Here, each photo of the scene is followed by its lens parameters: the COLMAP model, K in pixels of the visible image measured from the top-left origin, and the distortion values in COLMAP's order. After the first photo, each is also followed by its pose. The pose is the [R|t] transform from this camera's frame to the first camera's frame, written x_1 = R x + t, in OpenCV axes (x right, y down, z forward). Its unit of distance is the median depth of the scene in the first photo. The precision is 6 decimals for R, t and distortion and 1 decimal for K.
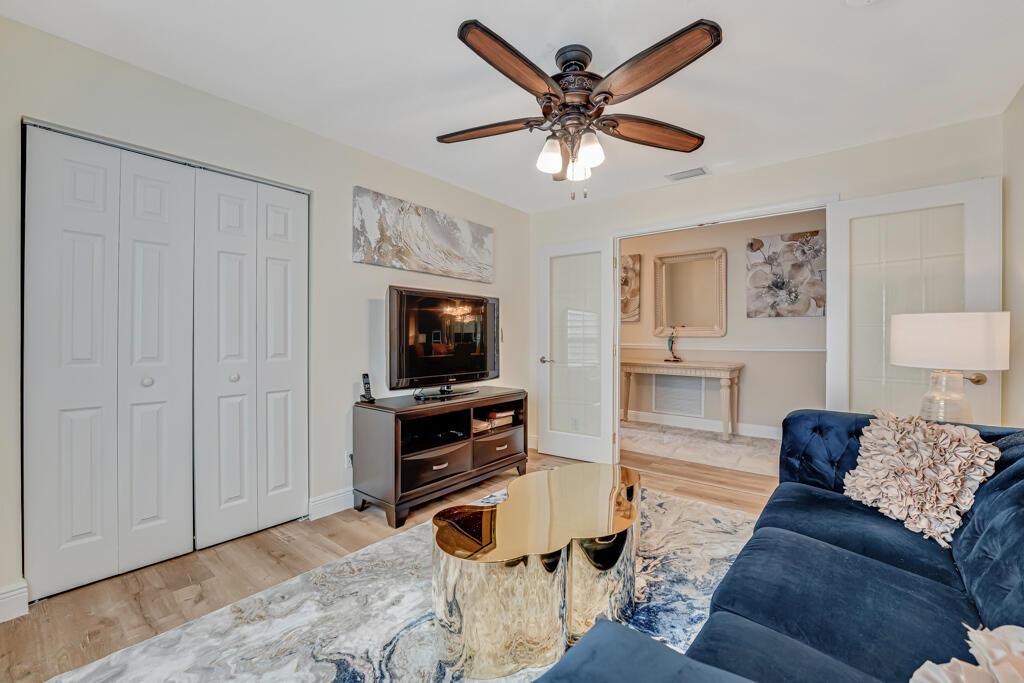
lens RADIAL K [[428.7, 0, 509.4], [0, 428.7, 345.5], [0, 0, 1]] dist [-0.015336, 0.000310]
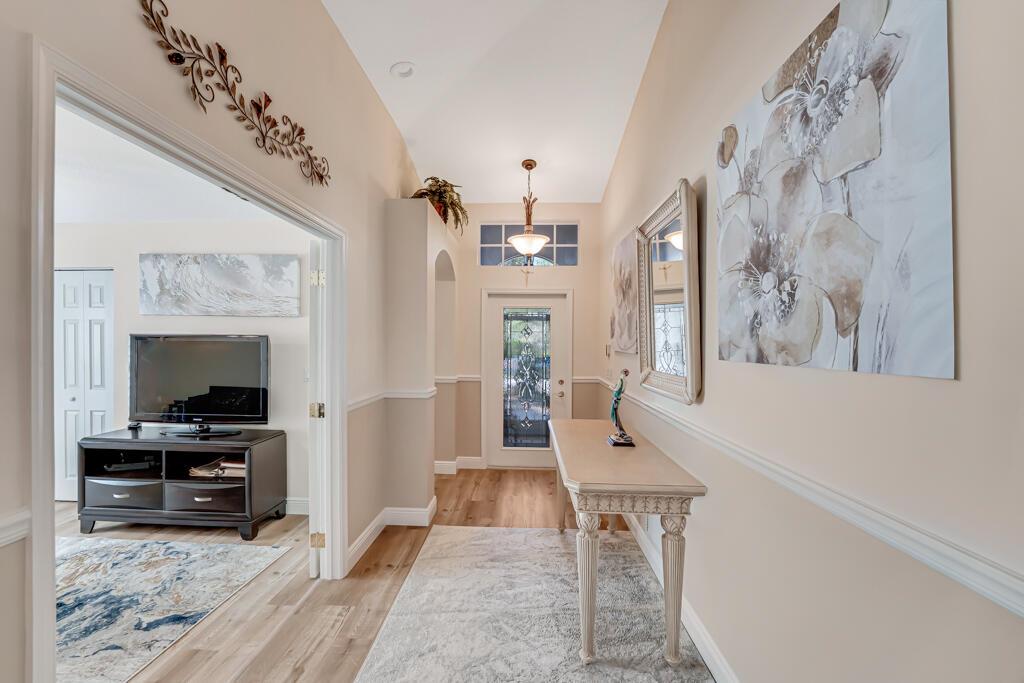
lens RADIAL K [[425.1, 0, 513.2], [0, 425.1, 358.9], [0, 0, 1]] dist [-0.019620, -0.000068]
pose [[0.599211, 0.034978, -0.799827, 1.048386], [-0.021642, 0.999388, 0.027492, -0.102709], [0.800299, 0.000836, 0.599601, 0.935487]]
